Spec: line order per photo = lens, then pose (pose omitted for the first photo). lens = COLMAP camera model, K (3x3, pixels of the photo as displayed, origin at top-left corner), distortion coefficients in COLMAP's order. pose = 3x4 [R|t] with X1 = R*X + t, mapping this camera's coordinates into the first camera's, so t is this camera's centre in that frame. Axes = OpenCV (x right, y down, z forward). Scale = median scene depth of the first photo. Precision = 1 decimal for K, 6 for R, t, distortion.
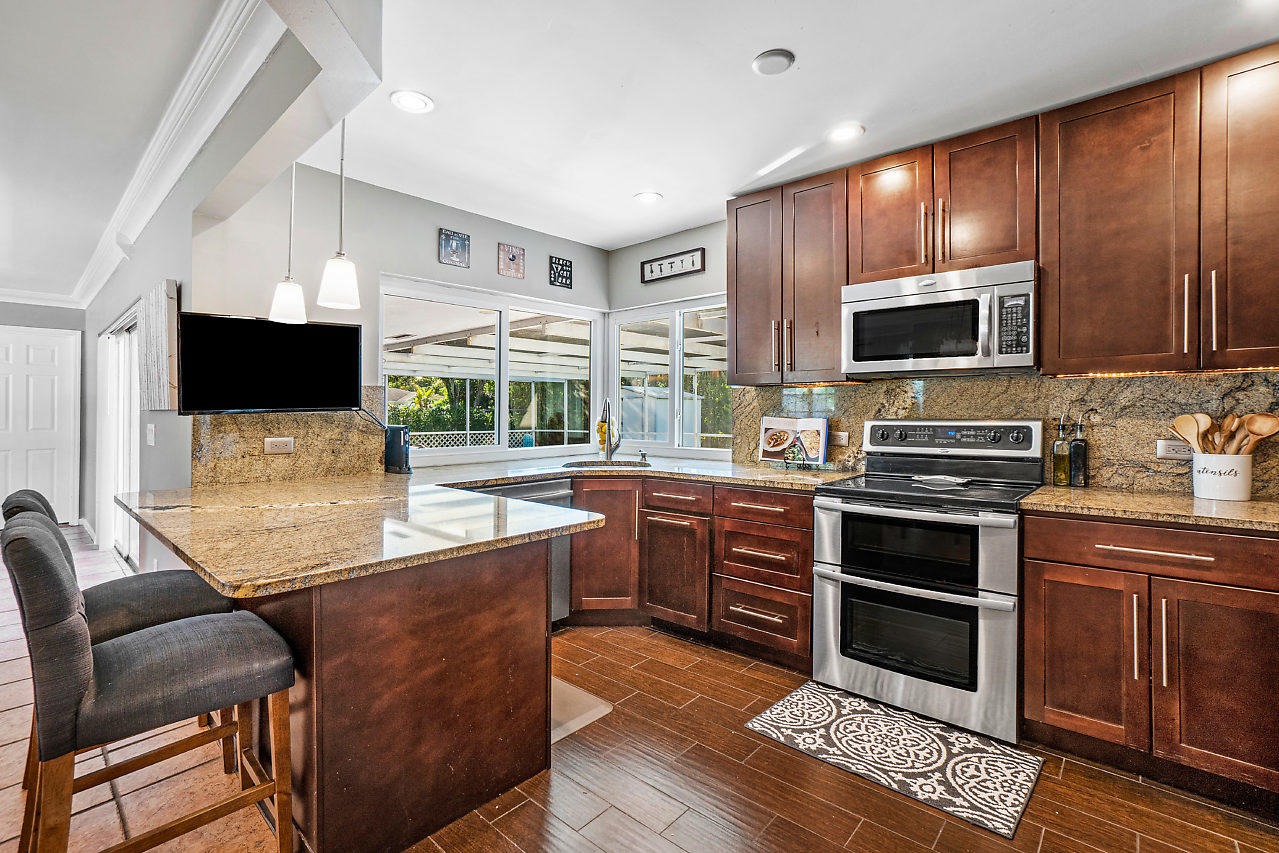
lens RADIAL K [[566.0, 0, 615.6], [0, 566.0, 409.5], [0, 0, 1]] dist [-0.035122, 0.010273]
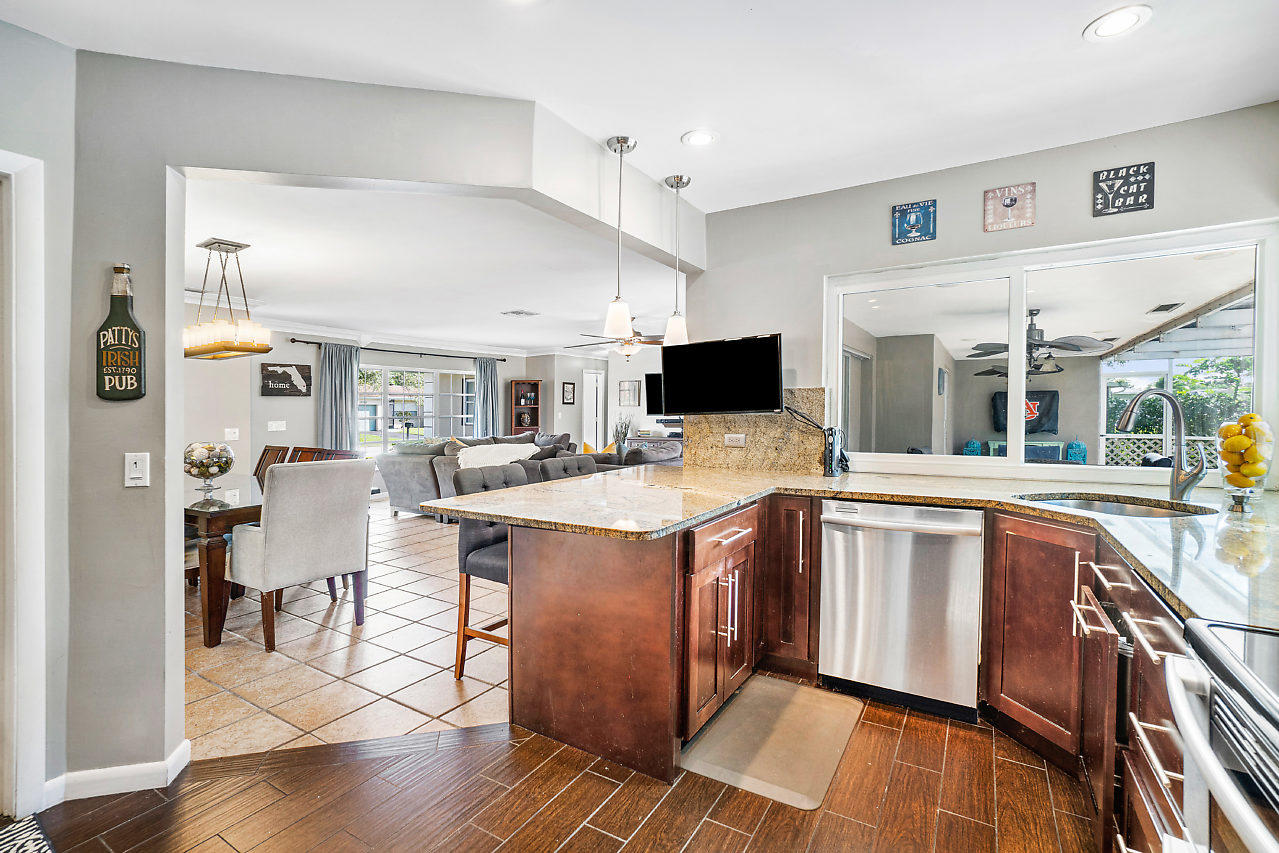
lens RADIAL K [[566.0, 0, 656.9], [0, 566.0, 401.4], [0, 0, 1]] dist [-0.035122, 0.010273]
pose [[0.232349, -0.016008, -0.972501, 0.549850], [0.008623, 0.999859, -0.014398, -0.004921], [0.972594, -0.005040, 0.232455, 0.509633]]
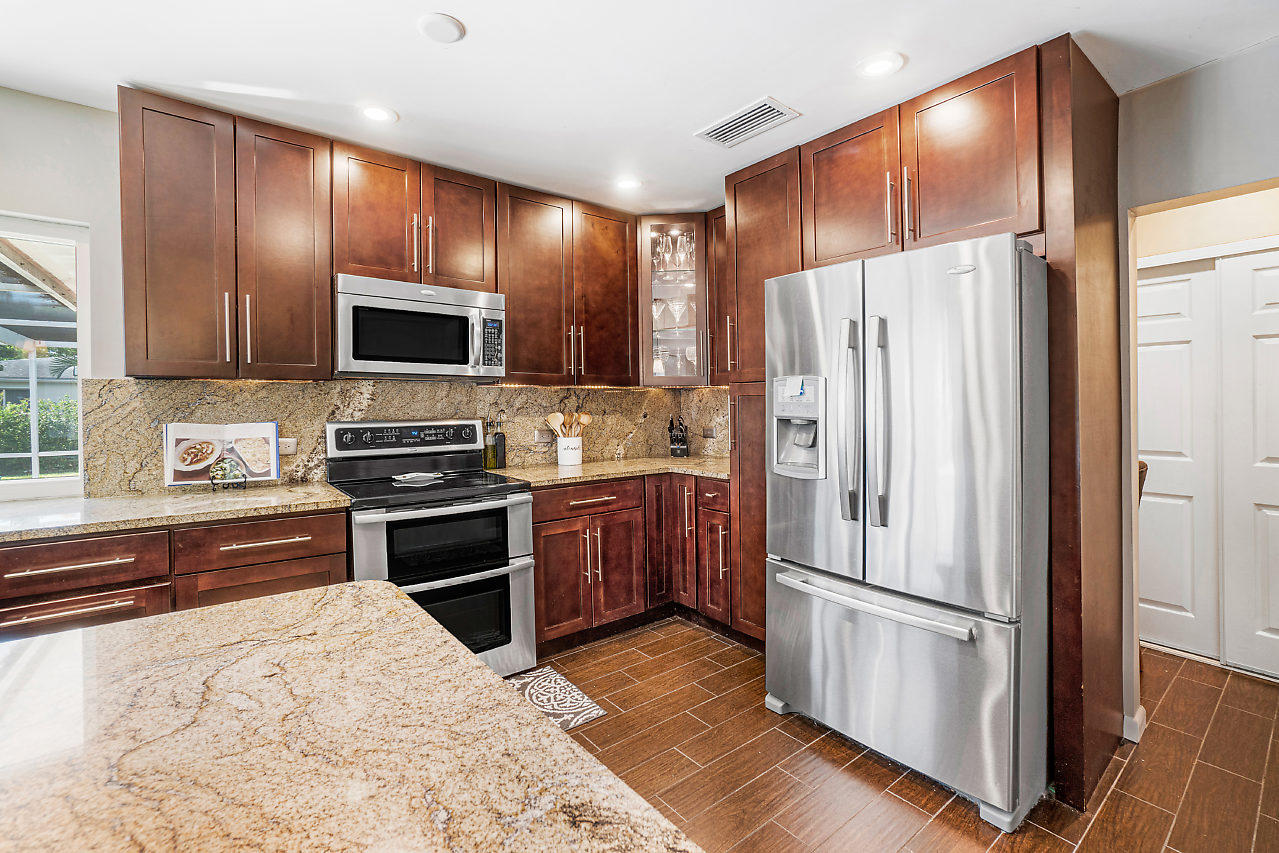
lens RADIAL K [[566.0, 0, 634.1], [0, 566.0, 408.4], [0, 0, 1]] dist [-0.035122, 0.010273]
pose [[0.161300, -0.003763, 0.986898, -0.378201], [0.002299, 0.999991, 0.003437, -0.007442], [-0.986903, 0.001715, 0.161307, 0.379327]]
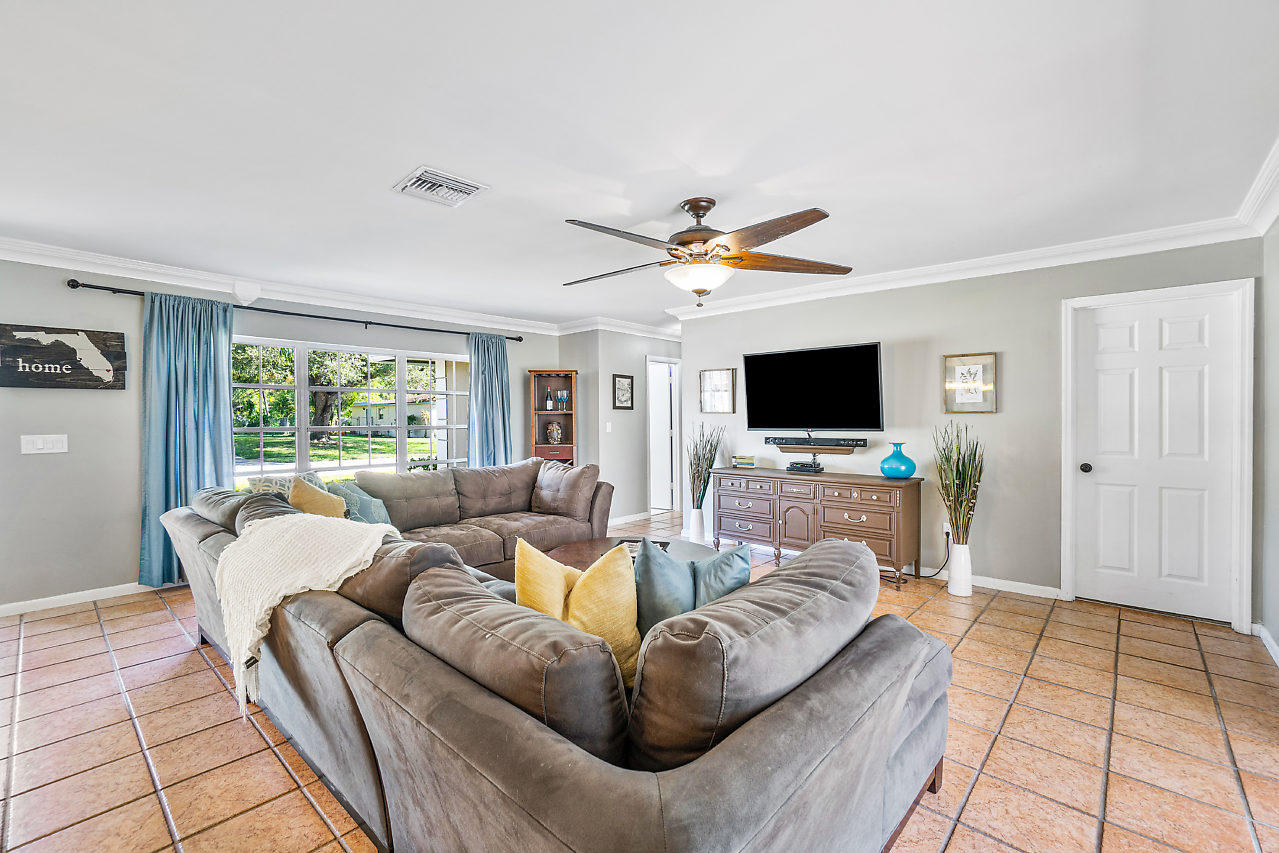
lens RADIAL K [[566.0, 0, 626.5], [0, 566.0, 416.5], [0, 0, 1]] dist [-0.035122, 0.010273]
pose [[-0.003160, -0.005021, -0.999982, -0.951211], [-0.001625, 0.999986, -0.005016, -0.004522], [0.999994, 0.001609, -0.003168, 0.857028]]
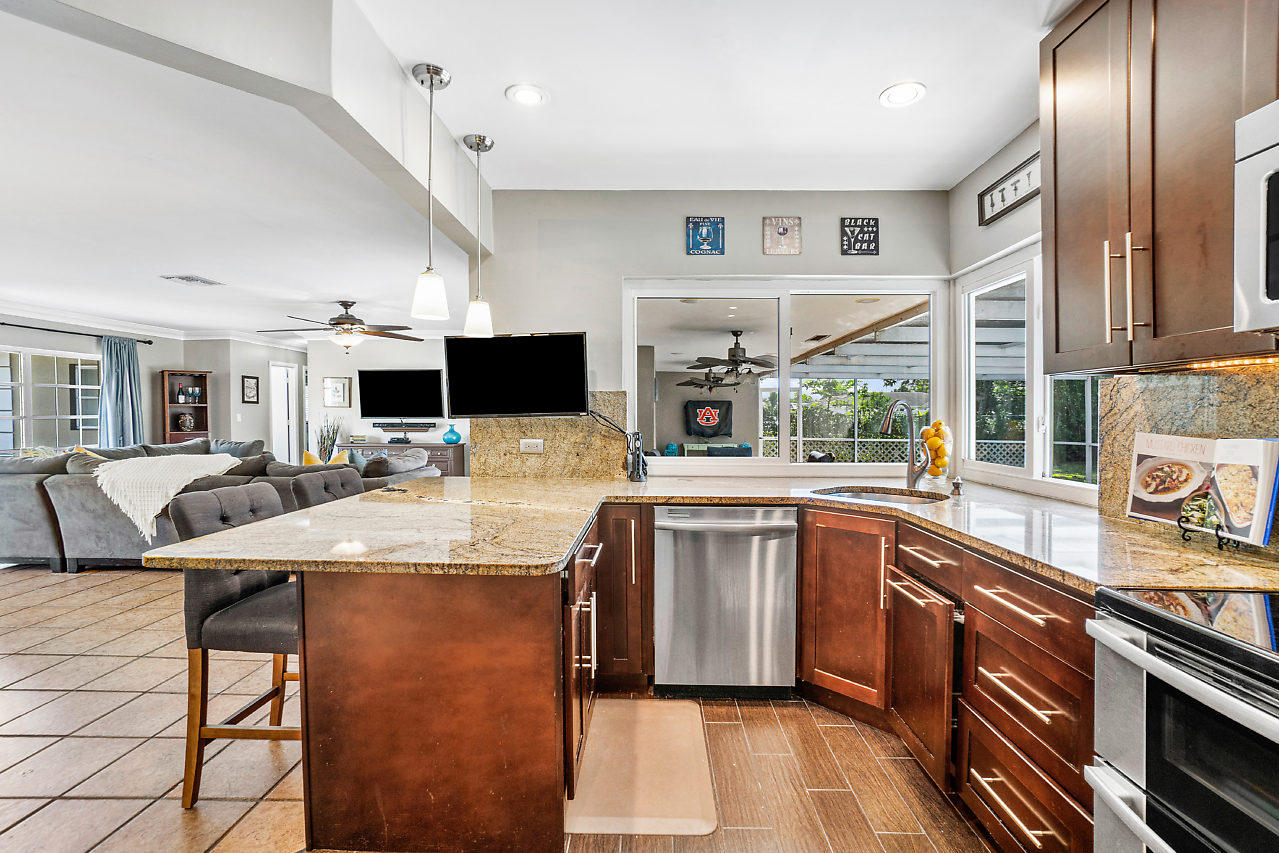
lens RADIAL K [[566.0, 0, 656.4], [0, 566.0, 423.2], [0, 0, 1]] dist [-0.035122, 0.010273]
pose [[0.677265, 0.016098, -0.735563, 0.391883], [-0.005021, 0.999838, 0.017259, -0.002572], [0.735722, -0.007996, 0.677236, 0.394592]]
